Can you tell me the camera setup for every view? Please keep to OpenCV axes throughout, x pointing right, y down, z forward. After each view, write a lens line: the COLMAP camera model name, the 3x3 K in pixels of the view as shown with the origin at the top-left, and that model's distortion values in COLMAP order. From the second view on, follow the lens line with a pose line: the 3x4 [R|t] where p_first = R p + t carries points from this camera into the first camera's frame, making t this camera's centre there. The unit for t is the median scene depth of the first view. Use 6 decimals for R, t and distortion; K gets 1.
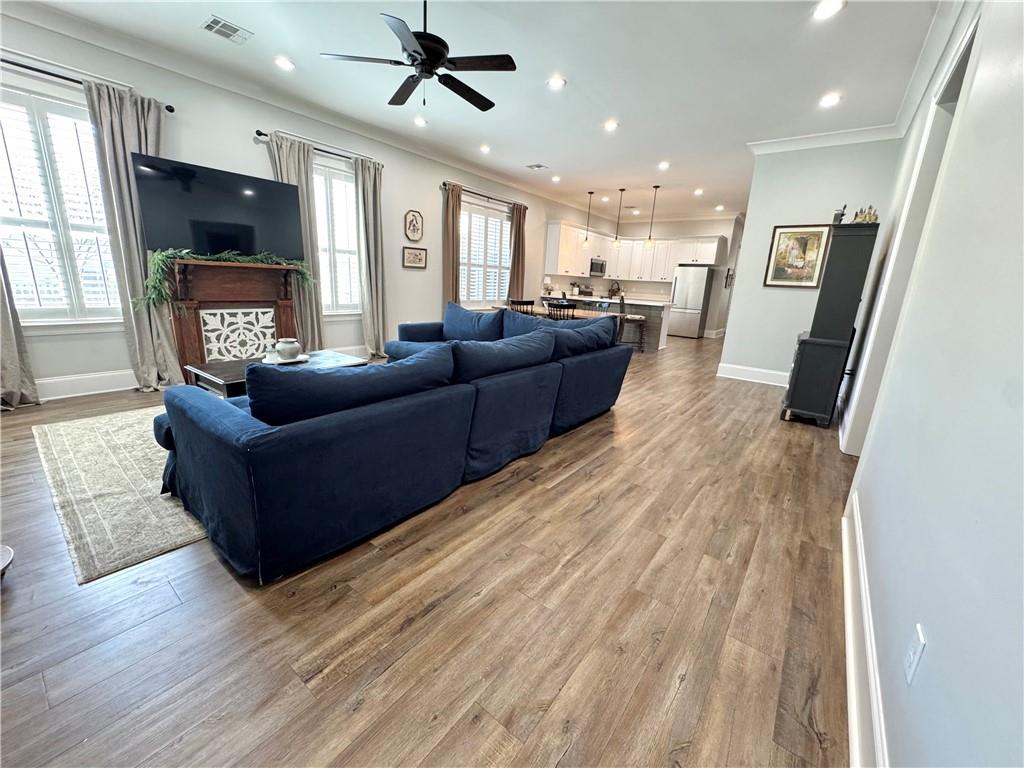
lens RADIAL K [[409.1, 0, 512.0], [0, 409.1, 384.0], [0, 0, 1]] dist [-0.003660, 0.000048]
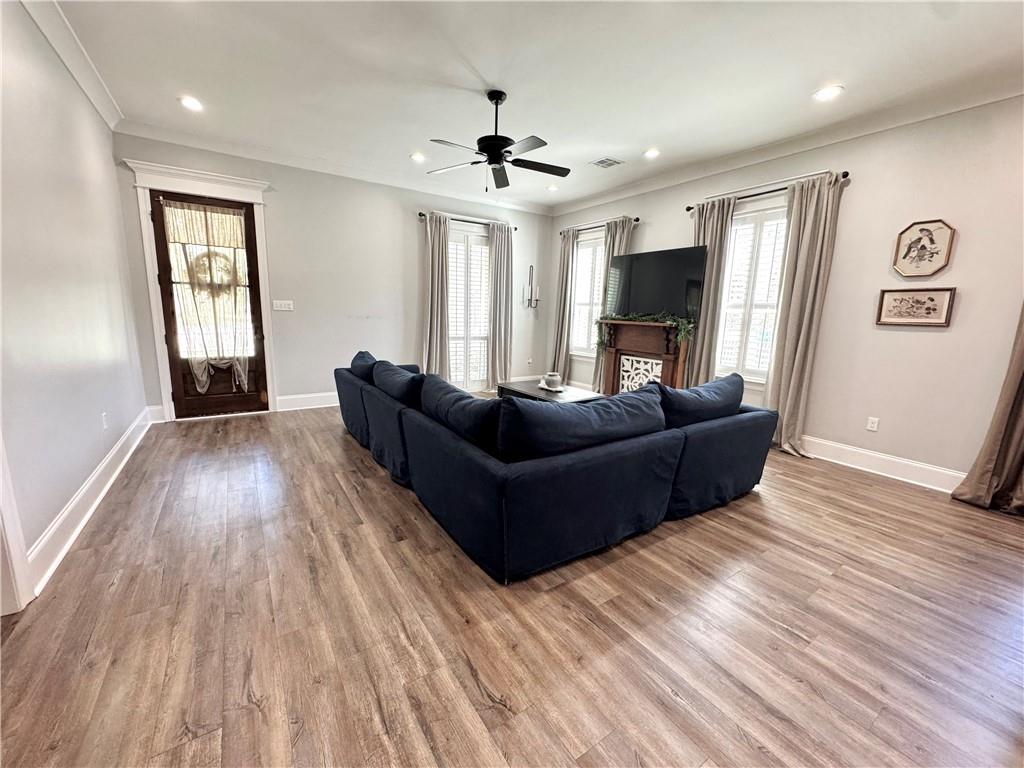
lens RADIAL K [[409.1, 0, 512.0], [0, 409.1, 384.0], [0, 0, 1]] dist [-0.003660, 0.000048]
pose [[-0.313895, 0.110186, -0.943043, 0.416585], [-0.277440, 0.939248, 0.202089, -0.165064], [0.908018, 0.325072, -0.264255, 0.654786]]
